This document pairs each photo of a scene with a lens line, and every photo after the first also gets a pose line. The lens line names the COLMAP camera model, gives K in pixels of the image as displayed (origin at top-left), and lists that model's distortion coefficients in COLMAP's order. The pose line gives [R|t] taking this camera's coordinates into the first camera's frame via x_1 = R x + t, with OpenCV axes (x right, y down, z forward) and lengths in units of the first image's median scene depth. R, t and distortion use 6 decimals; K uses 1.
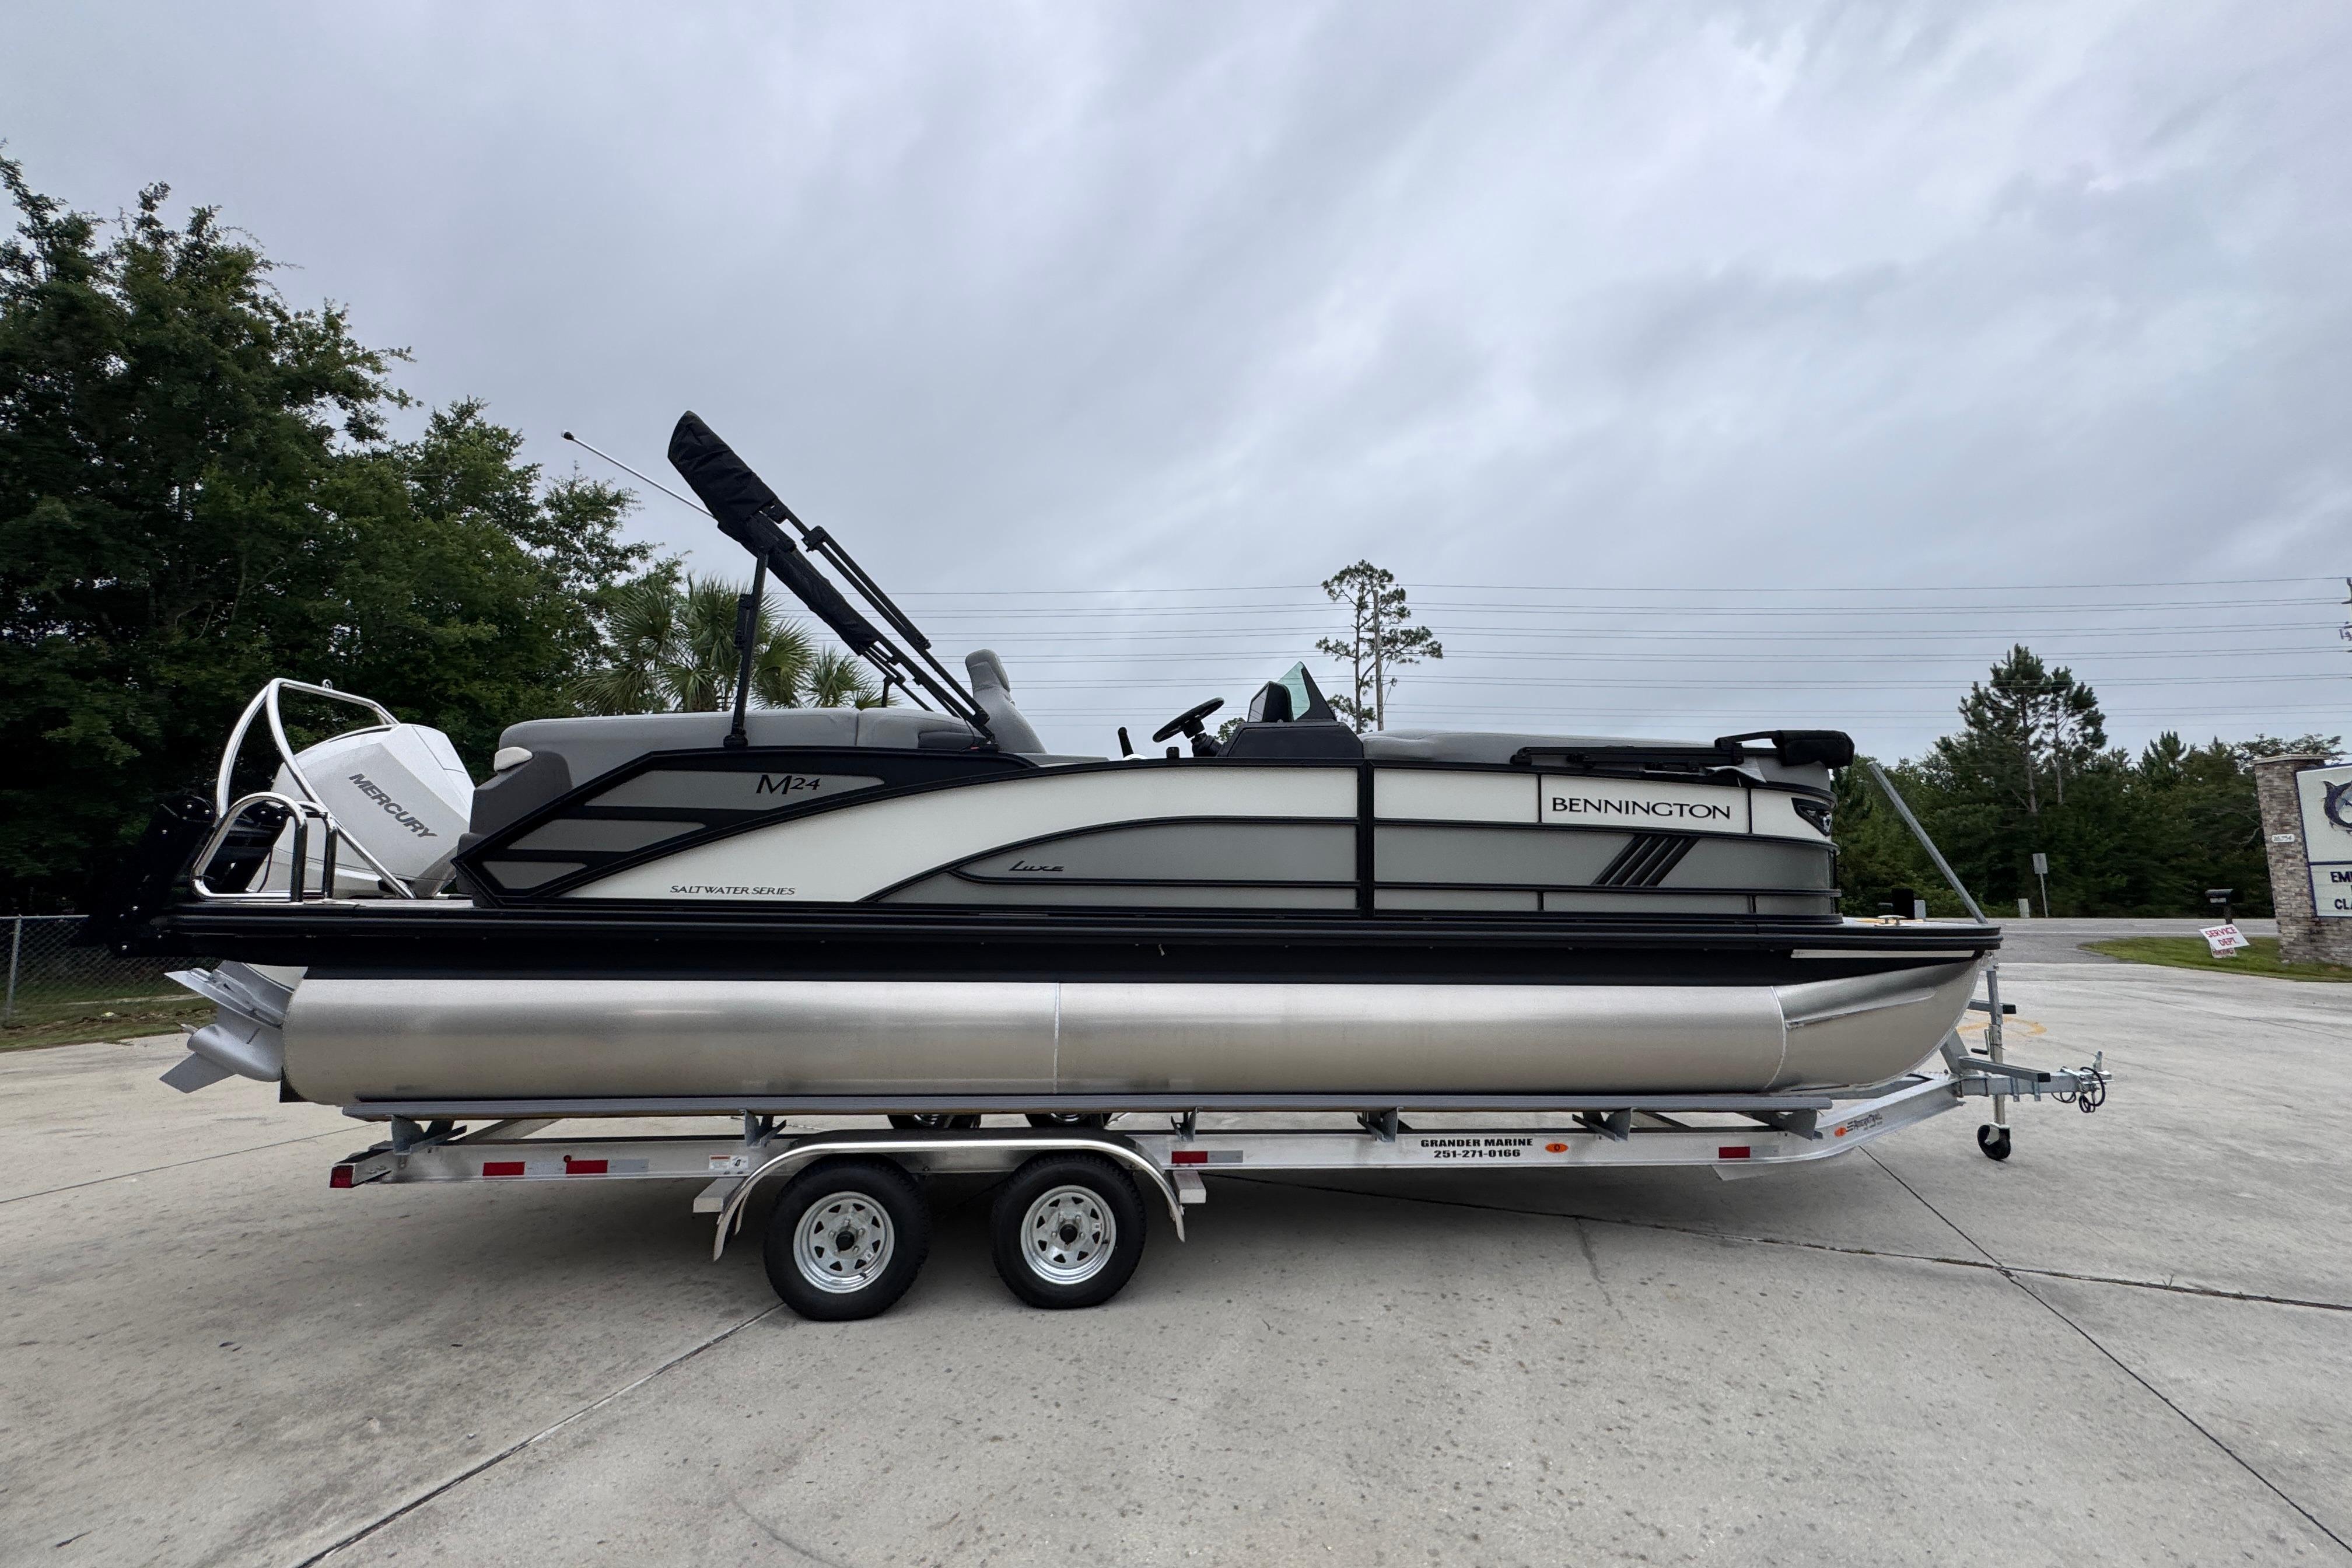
lens RADIAL K [[936.9, 0, 1174.6], [0, 936.9, 792.2], [0, 0, 1]] dist [-0.002422, 0.000104]
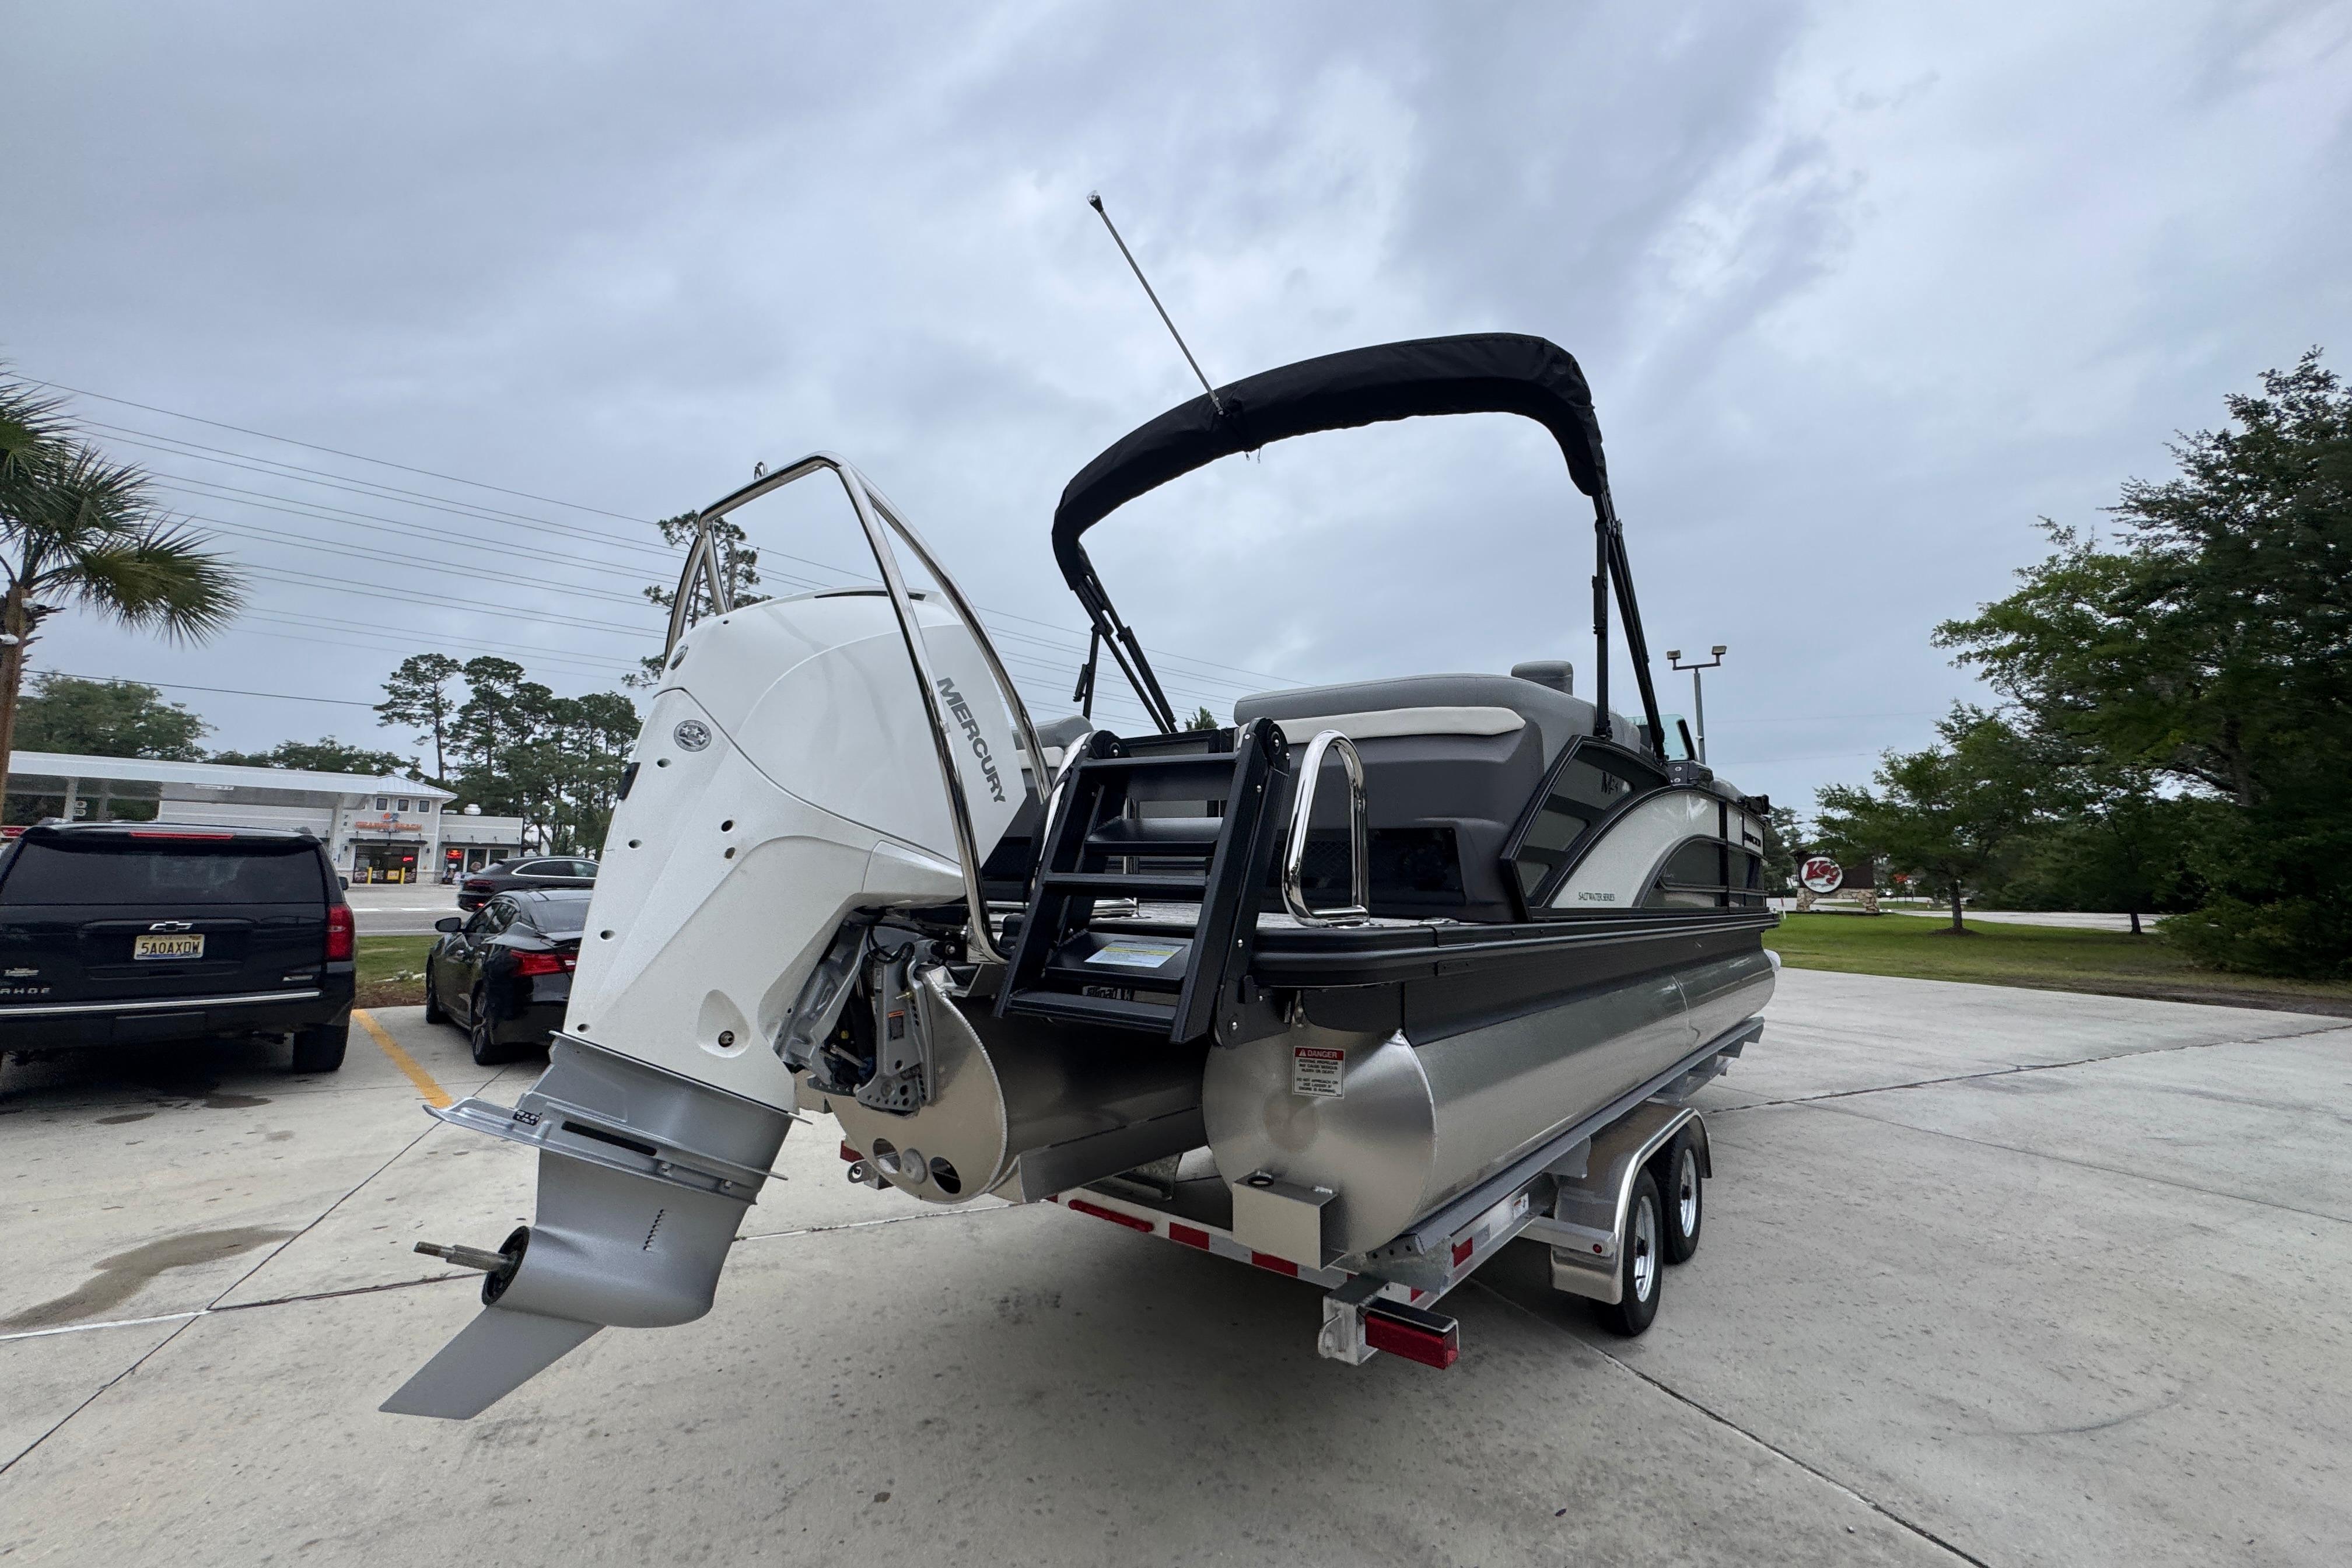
lens RADIAL K [[936.9, 0, 1176.5], [0, 936.9, 784.2], [0, 0, 1]] dist [-0.002422, 0.000104]
pose [[0.702145, 0.079431, 0.707589, -0.818257], [-0.082149, 0.996159, -0.030308, 0.033283], [-0.707279, -0.036847, 0.705974, 0.375794]]
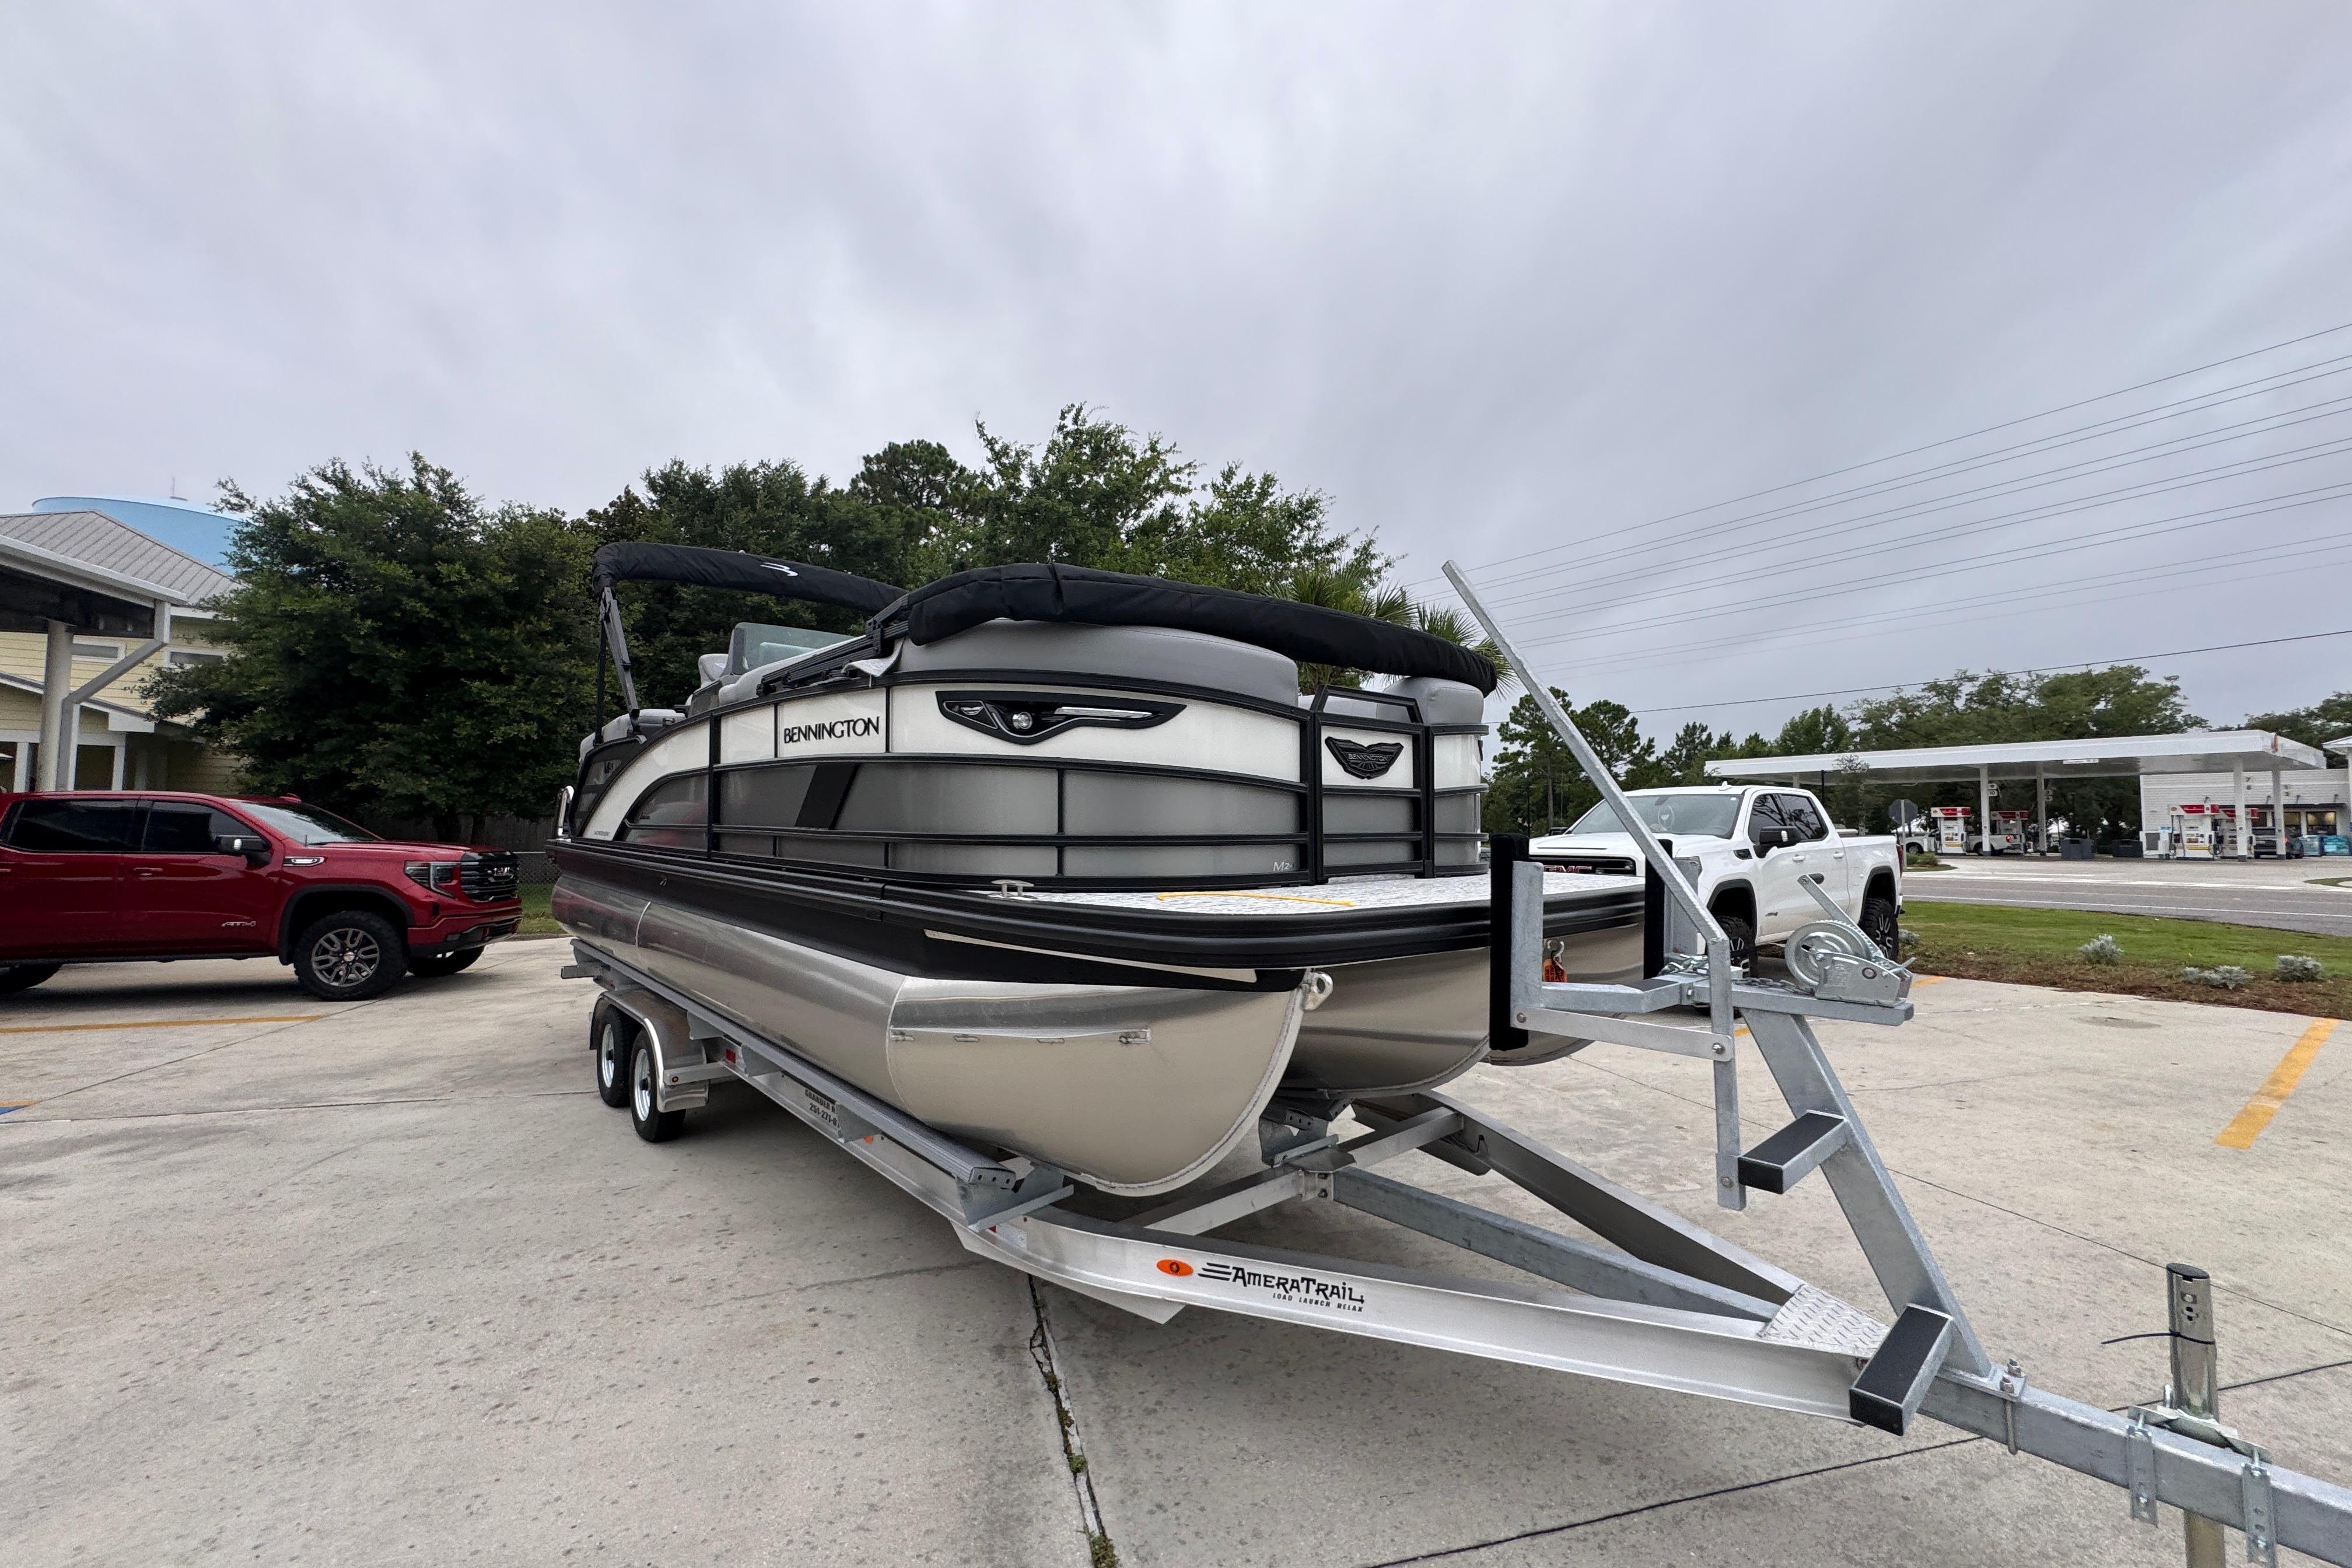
lens RADIAL K [[936.9, 0, 1176.0], [0, 936.9, 783.0], [0, 0, 1]] dist [-0.002422, 0.000104]
pose [[0.580611, -0.044018, -0.812991, 0.848233], [0.077003, 0.997030, 0.001010, 0.053655], [0.810532, -0.063189, 0.582276, 0.499352]]
